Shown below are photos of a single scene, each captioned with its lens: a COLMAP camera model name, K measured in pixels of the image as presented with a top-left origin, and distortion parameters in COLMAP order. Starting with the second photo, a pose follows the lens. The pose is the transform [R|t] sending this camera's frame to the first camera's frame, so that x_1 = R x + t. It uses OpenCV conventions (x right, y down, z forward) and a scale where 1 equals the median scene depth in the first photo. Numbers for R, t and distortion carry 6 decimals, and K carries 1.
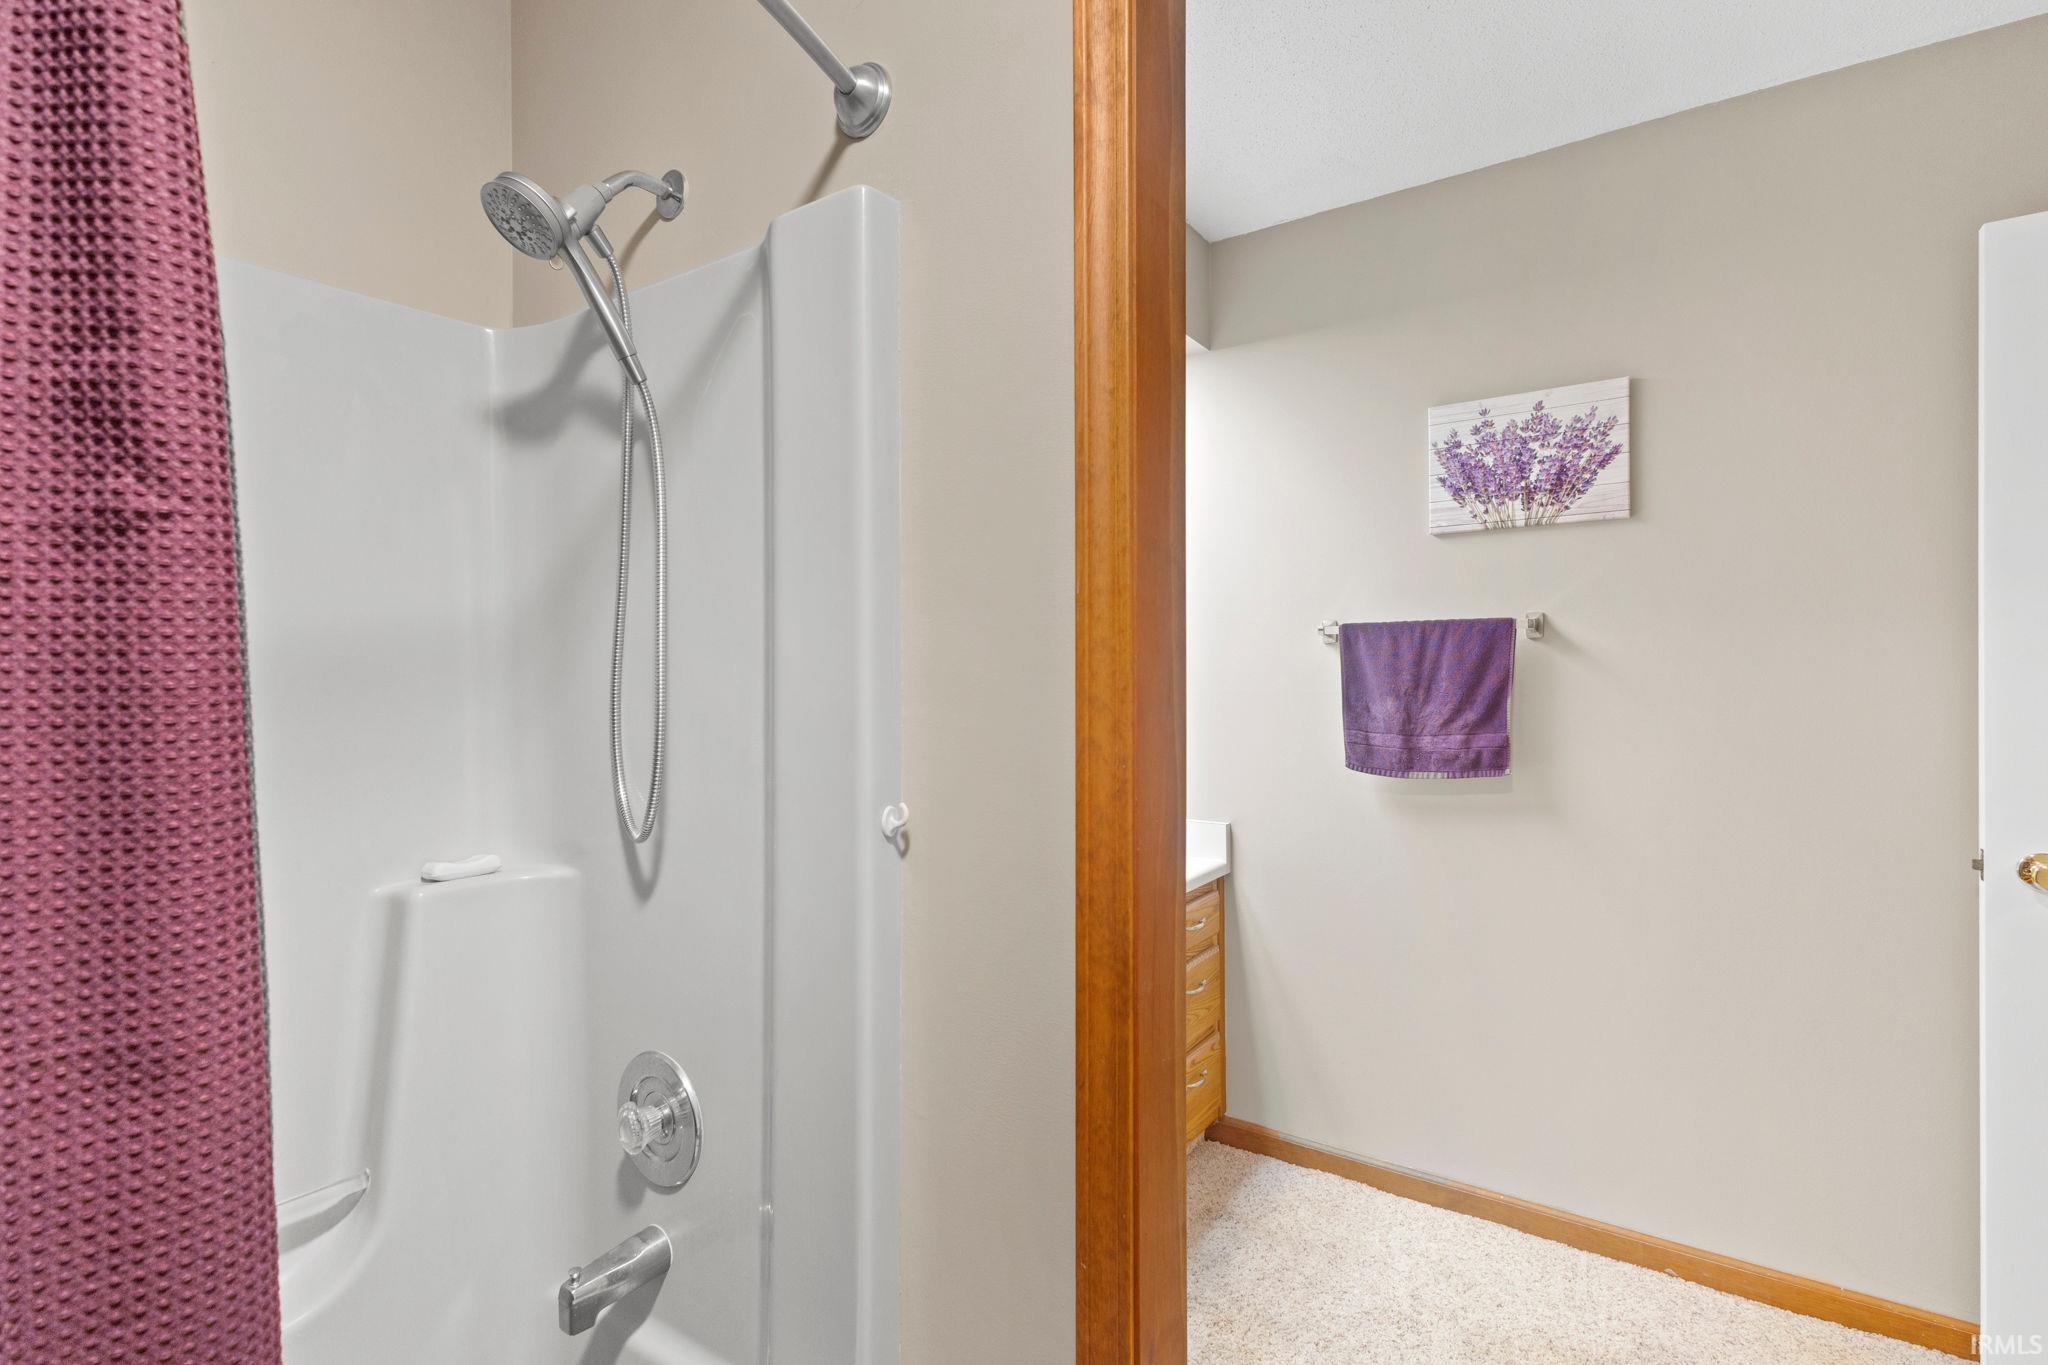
lens RADIAL K [[934.5, 0, 1022.7], [0, 934.5, 664.6], [0, 0, 1]] dist [0.011424, -0.000562]
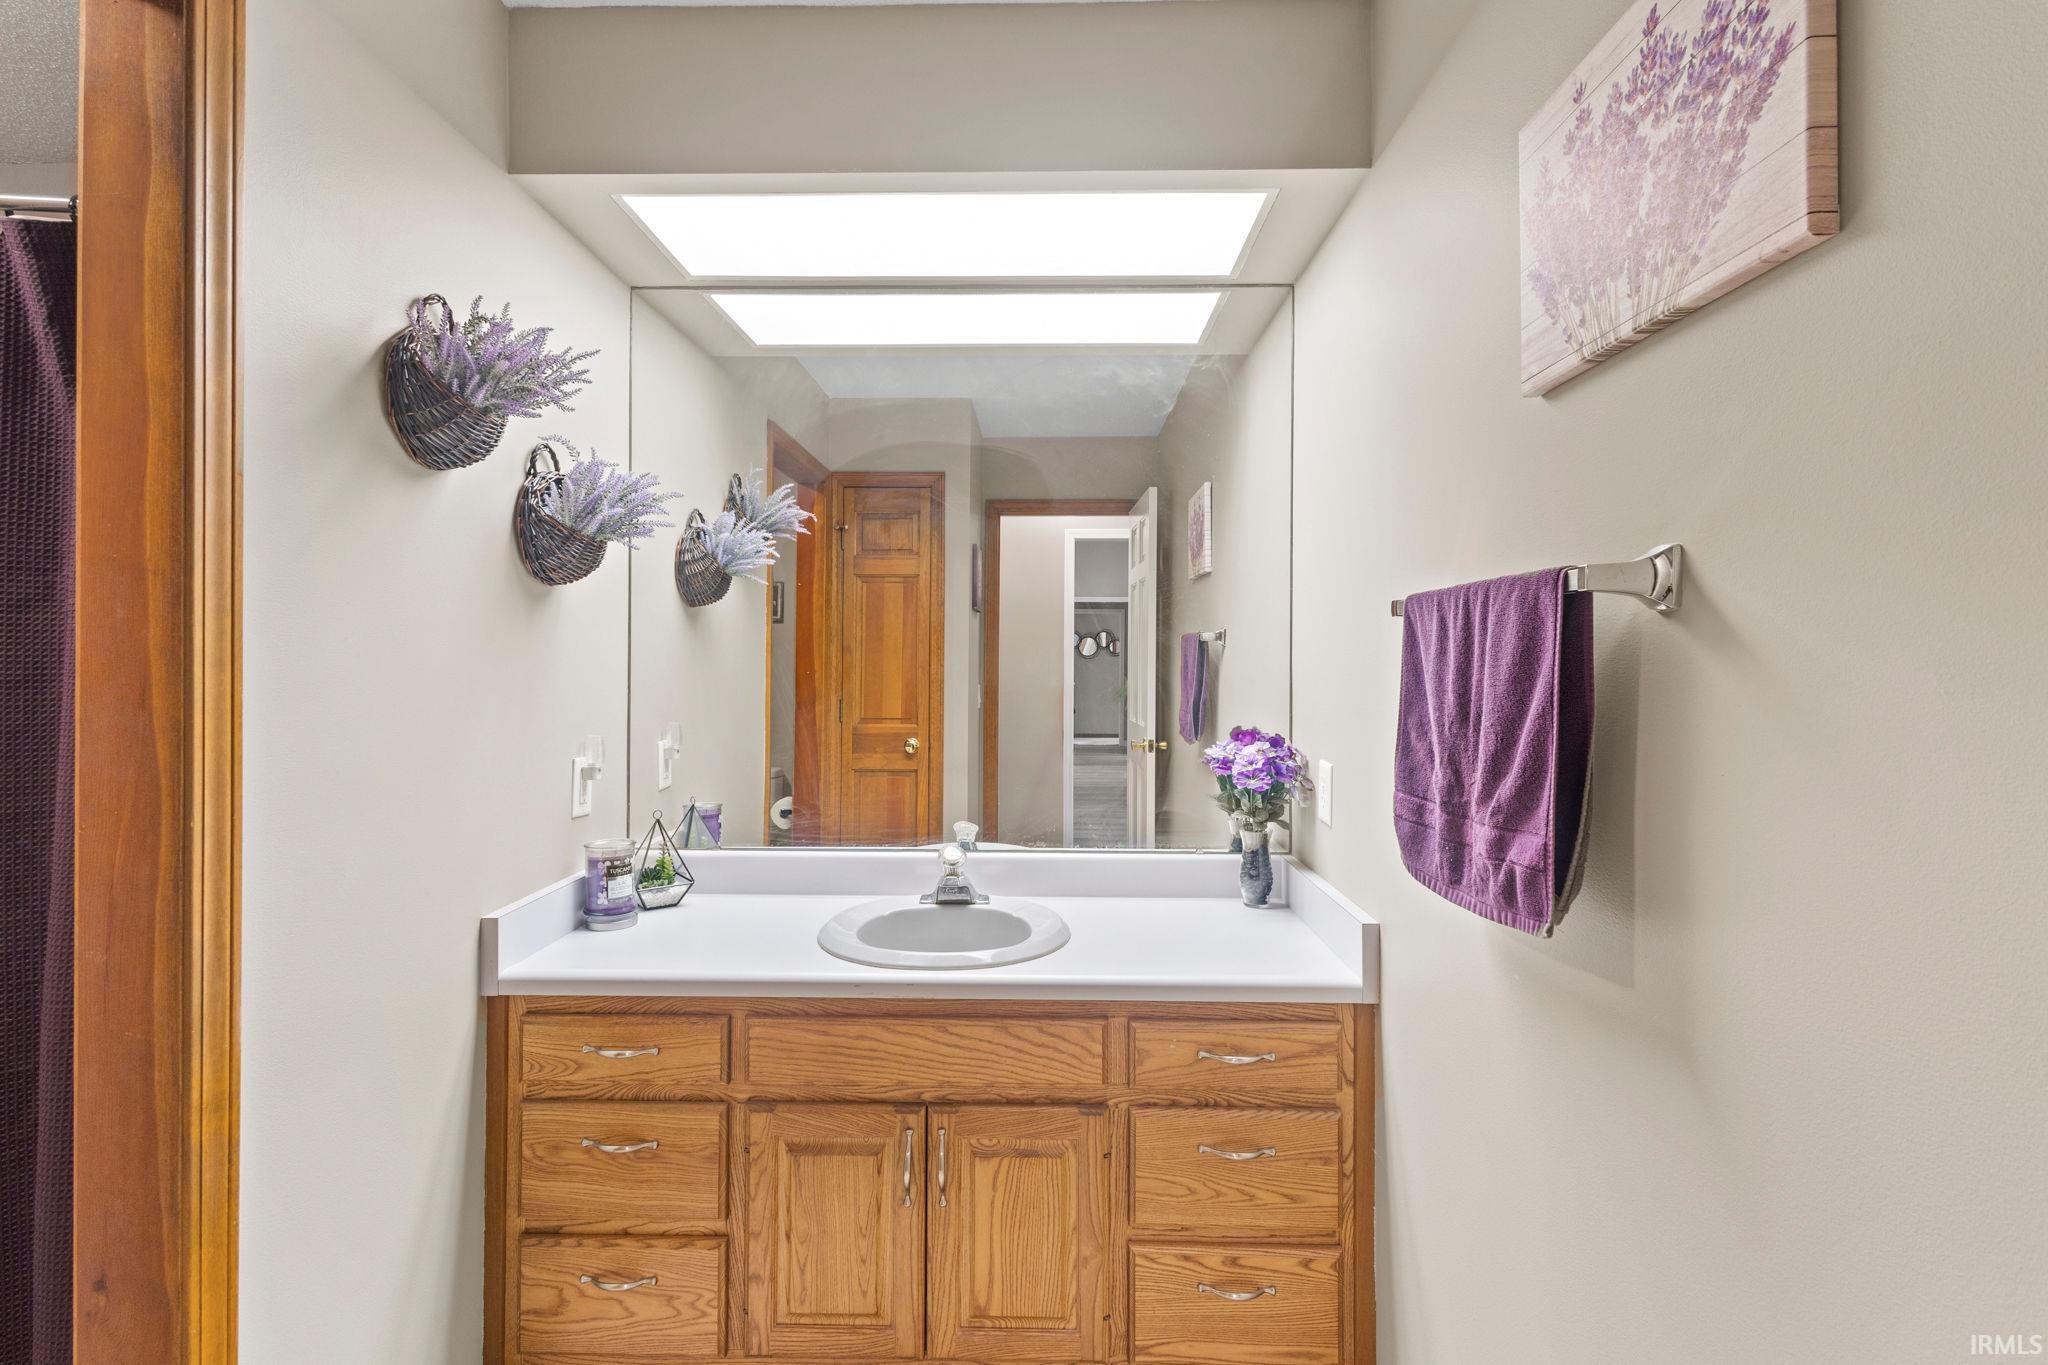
lens RADIAL K [[934.5, 0, 1022.7], [0, 934.5, 664.6], [0, 0, 1]] dist [0.011424, -0.000562]
pose [[0.563130, 0.010970, -0.826295, 0.729073], [-0.007011, 0.999939, 0.008498, -0.006647], [0.826338, 0.001008, 0.563173, 0.556185]]
